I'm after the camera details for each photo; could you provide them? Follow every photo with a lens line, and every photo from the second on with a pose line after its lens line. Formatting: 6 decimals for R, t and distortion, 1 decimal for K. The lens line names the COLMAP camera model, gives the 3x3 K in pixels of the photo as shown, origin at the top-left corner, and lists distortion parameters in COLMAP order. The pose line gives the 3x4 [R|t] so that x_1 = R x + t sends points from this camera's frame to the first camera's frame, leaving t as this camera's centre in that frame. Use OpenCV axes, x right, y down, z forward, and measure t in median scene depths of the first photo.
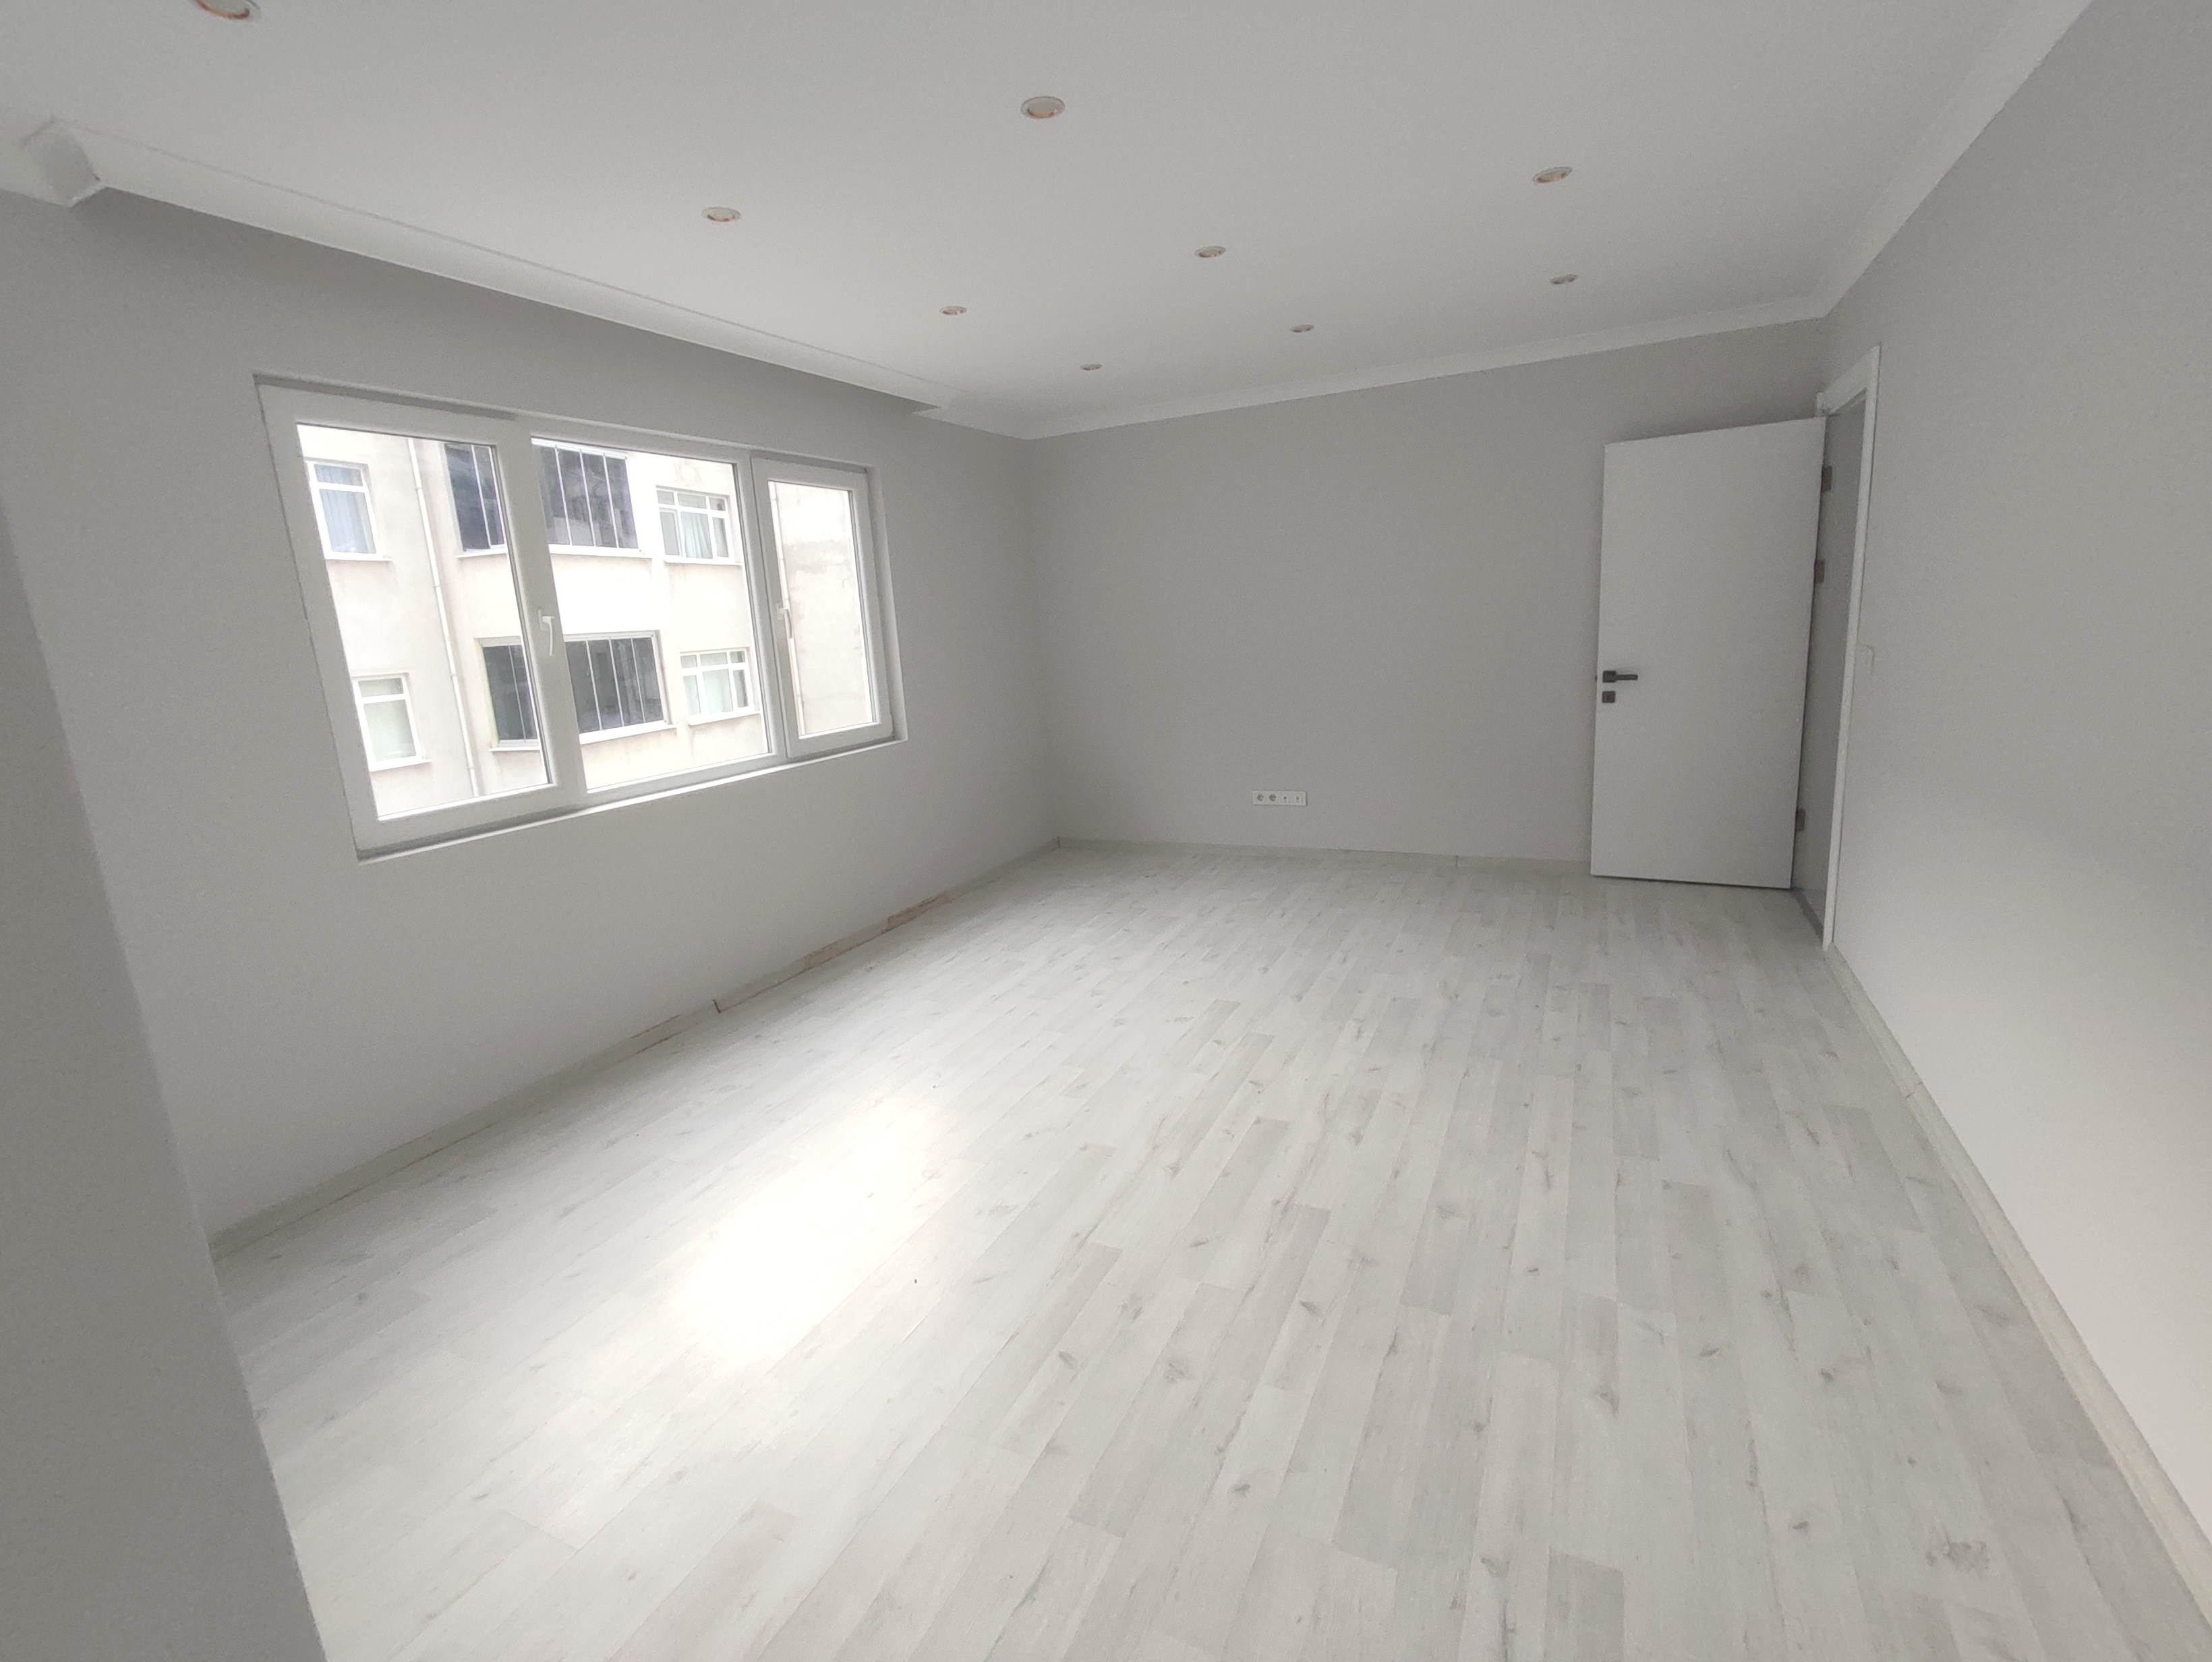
lens RADIAL K [[1005.2, 0, 1097.0], [0, 1005.2, 815.3], [0, 0, 1]] dist [-0.003704, 0.000013]
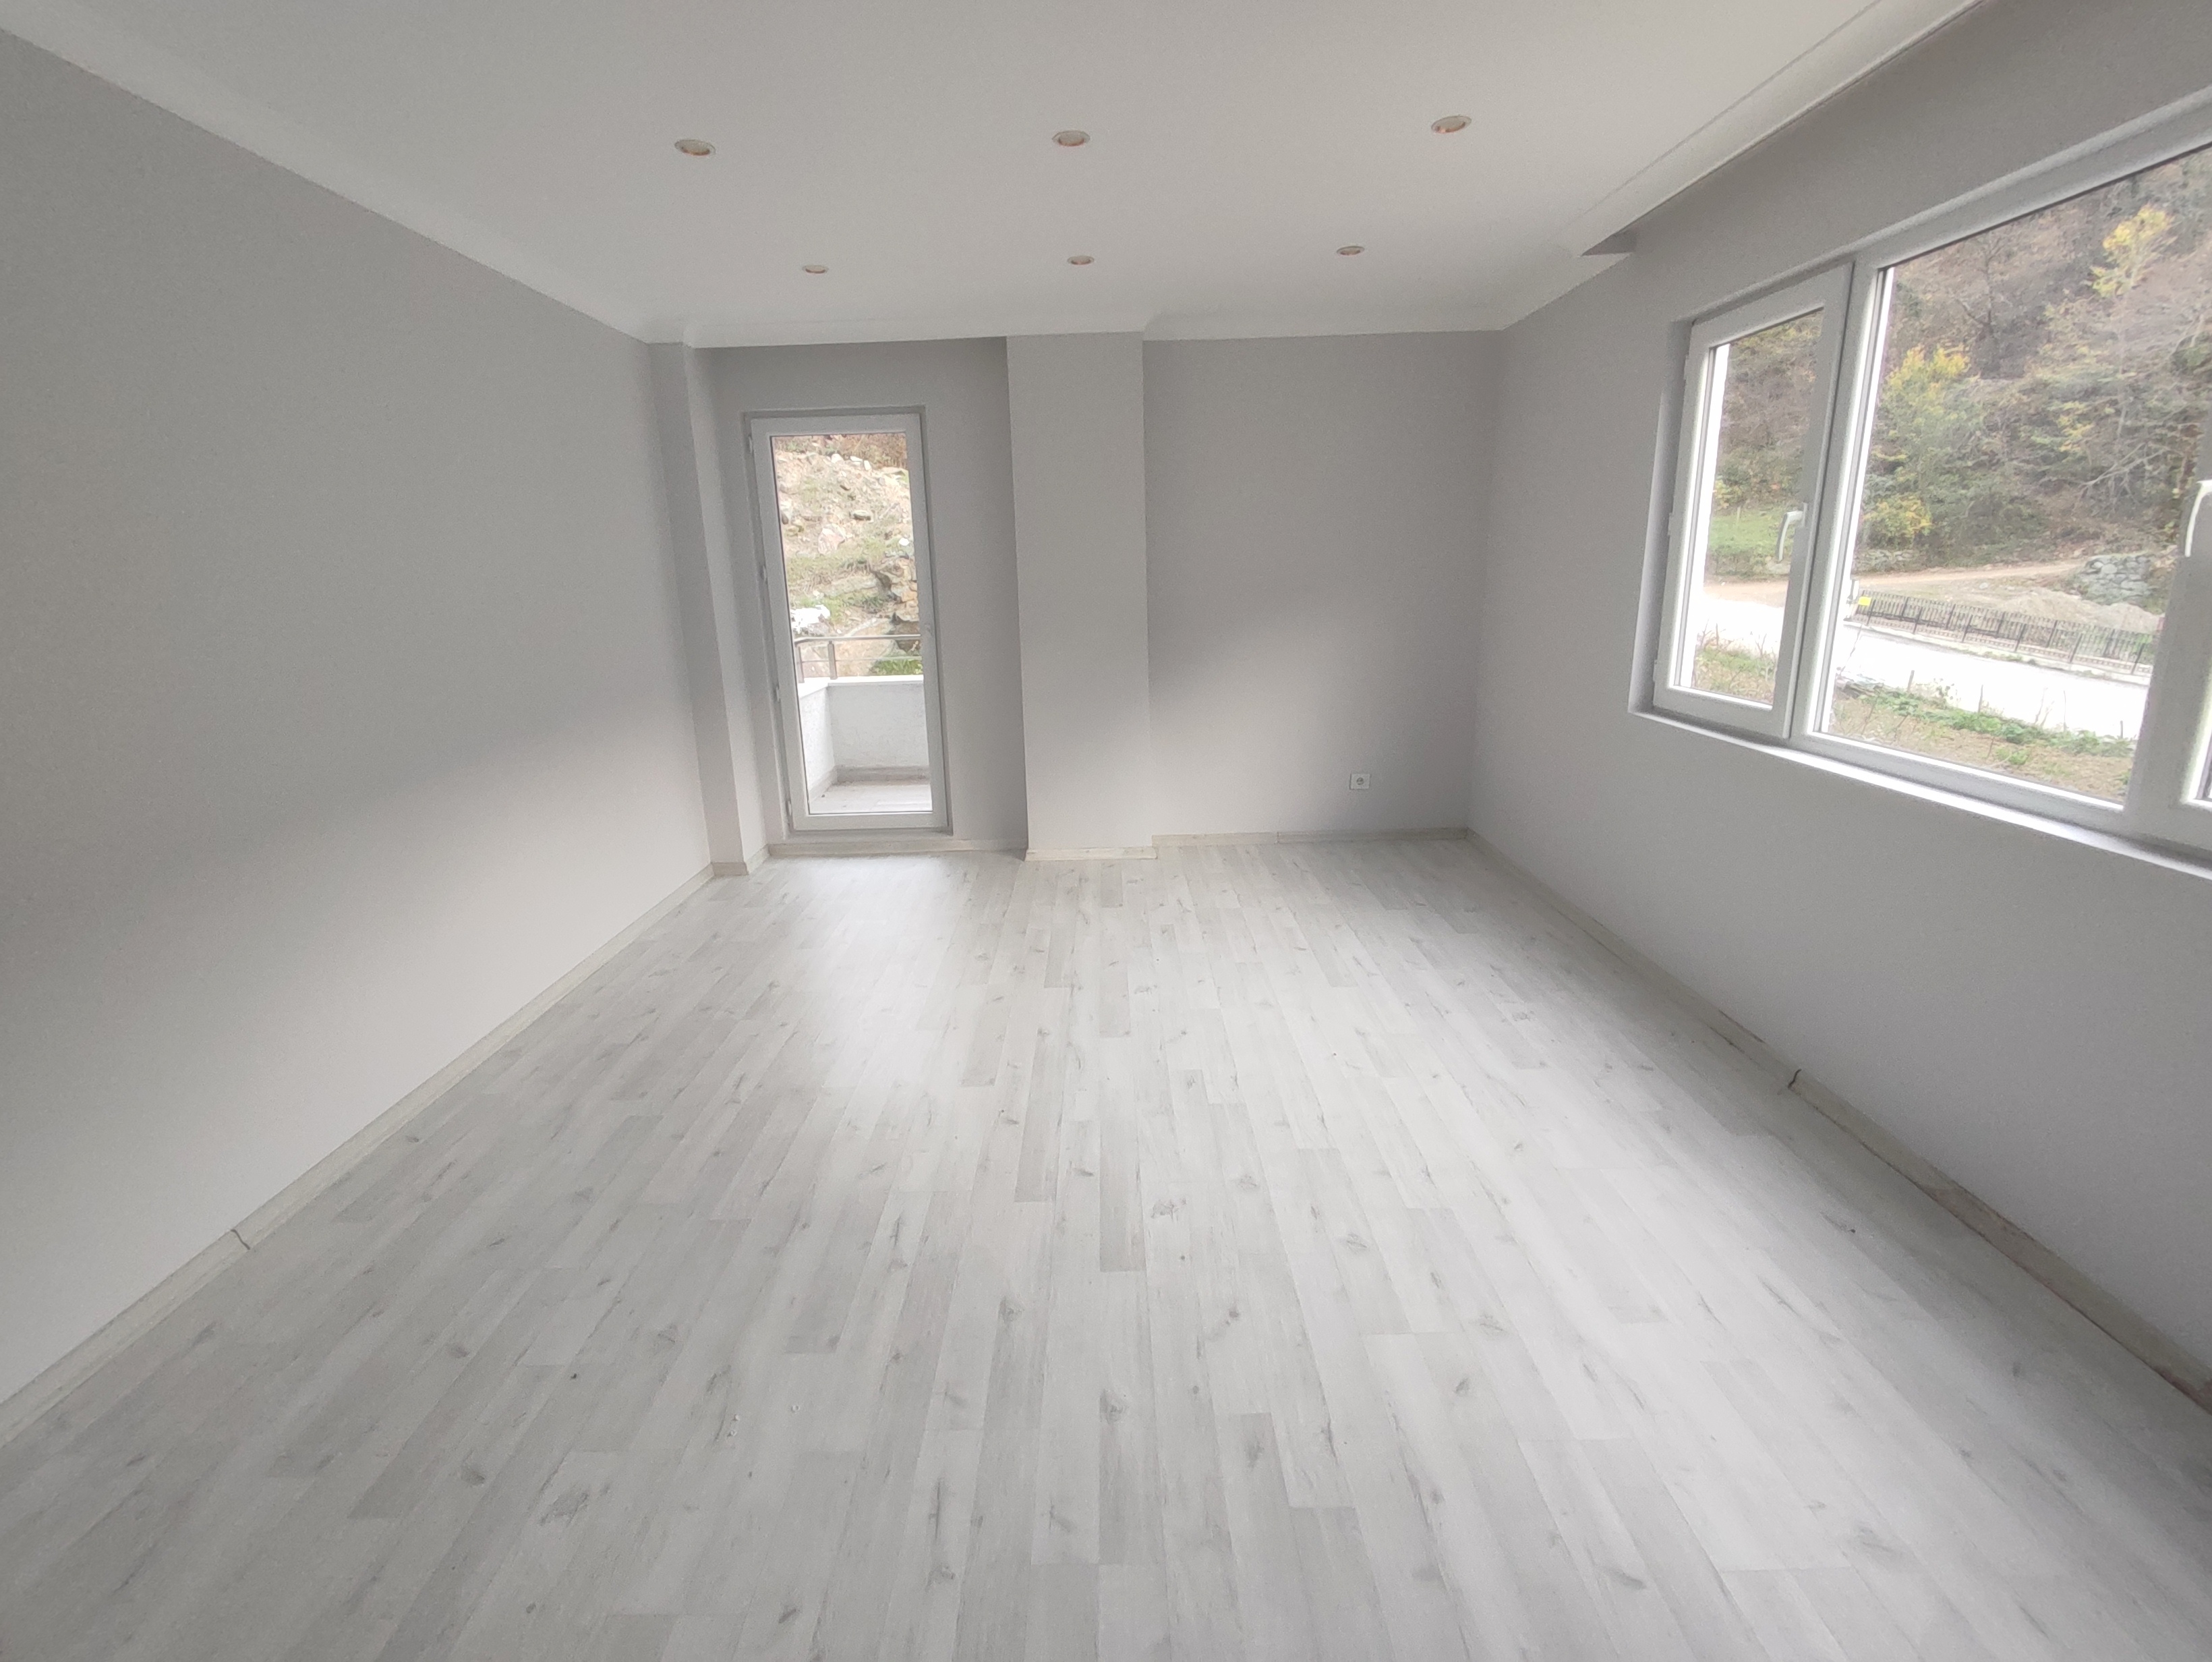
lens RADIAL K [[1005.2, 0, 1097.0], [0, 1005.2, 815.3], [0, 0, 1]] dist [-0.003704, 0.000013]
pose [[-0.896647, 0.191191, -0.399338, 0.359665], [-0.001558, 0.900587, 0.434673, -0.331694], [0.442744, 0.390371, -0.807210, 1.509648]]
